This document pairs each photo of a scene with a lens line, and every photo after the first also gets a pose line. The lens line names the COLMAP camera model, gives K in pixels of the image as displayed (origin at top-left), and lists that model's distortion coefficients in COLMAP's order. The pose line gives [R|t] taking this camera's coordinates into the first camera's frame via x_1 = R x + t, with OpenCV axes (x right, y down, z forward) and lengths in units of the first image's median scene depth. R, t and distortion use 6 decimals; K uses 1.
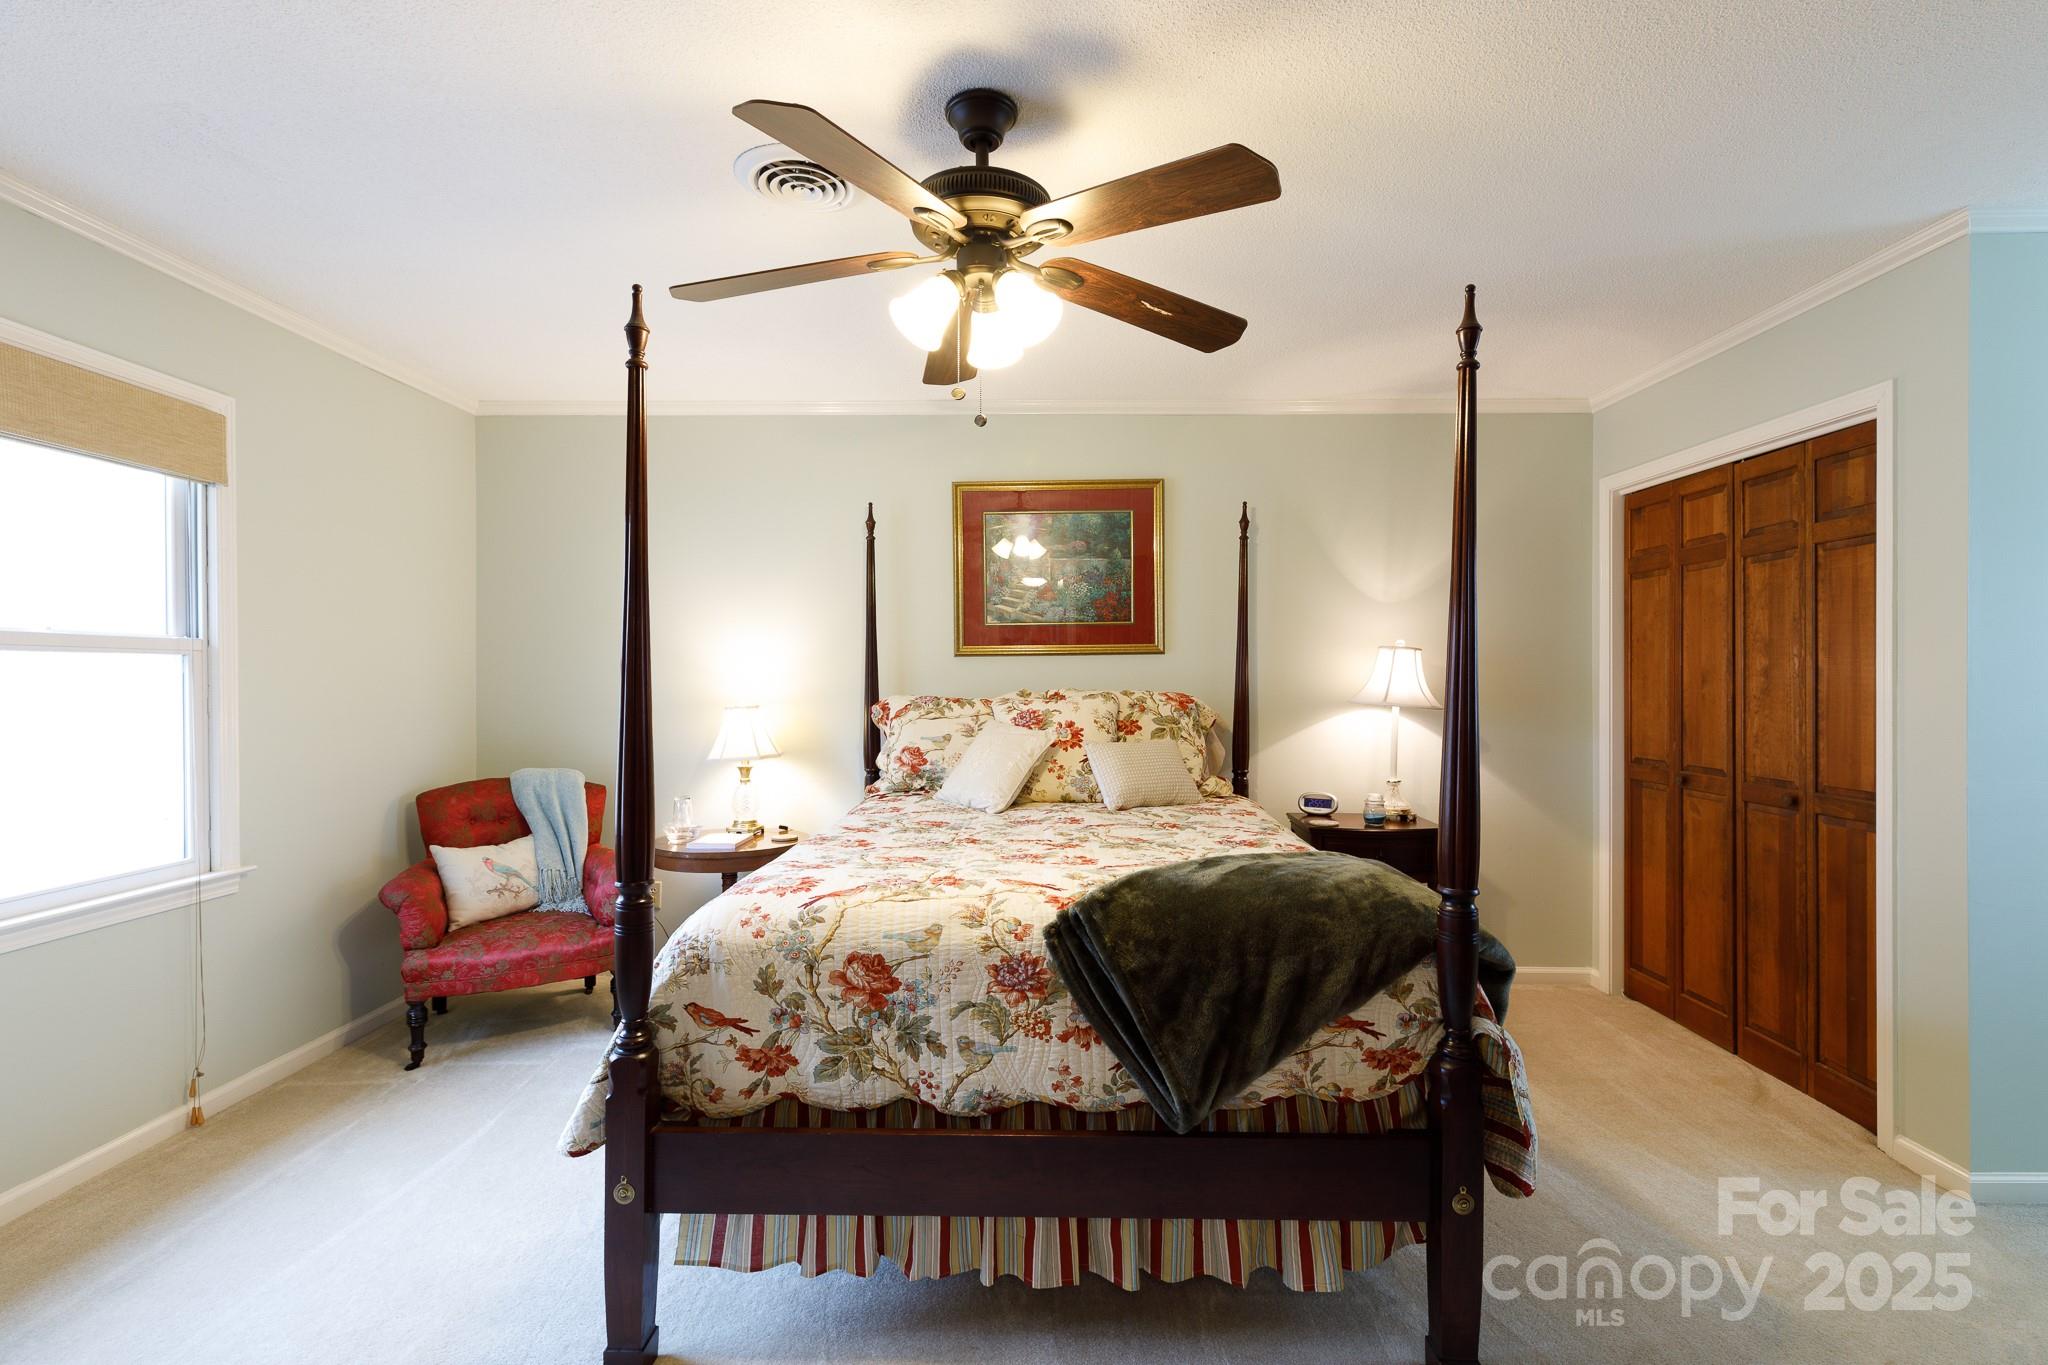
lens RADIAL K [[937.9, 0, 965.7], [0, 937.9, 683.1], [0, 0, 1]] dist [0.004449, -0.000129]
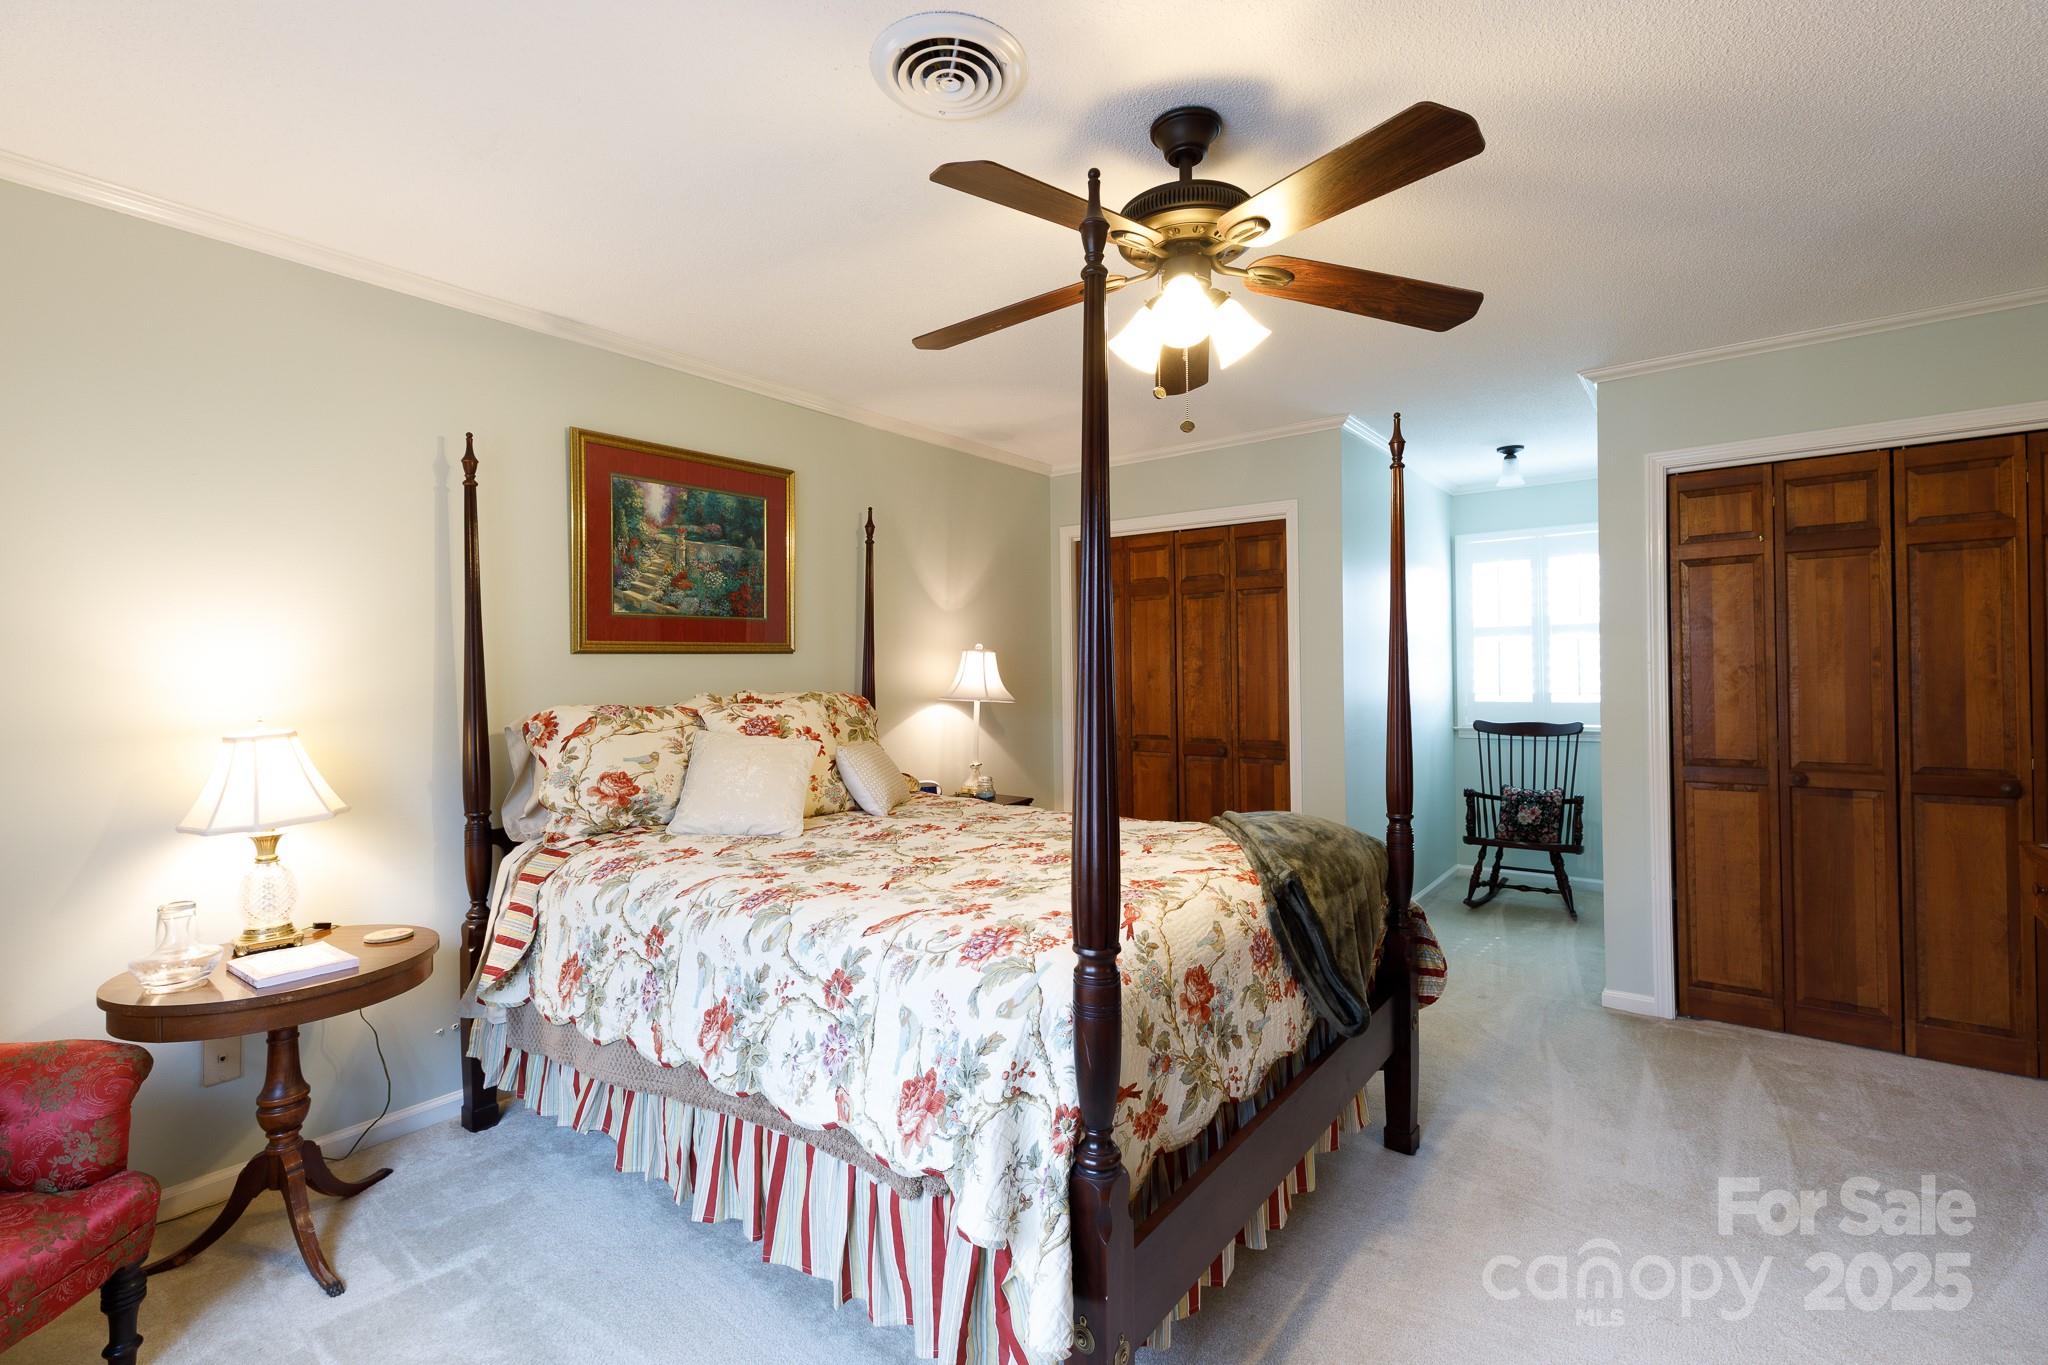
lens RADIAL K [[937.9, 0, 1021.2], [0, 937.9, 670.7], [0, 0, 1]] dist [0.004449, -0.000129]
pose [[0.581517, -0.003653, 0.813526, -0.536278], [0.015846, 0.999851, -0.006837, -0.004296], [-0.813380, 0.016867, 0.581488, 0.320641]]
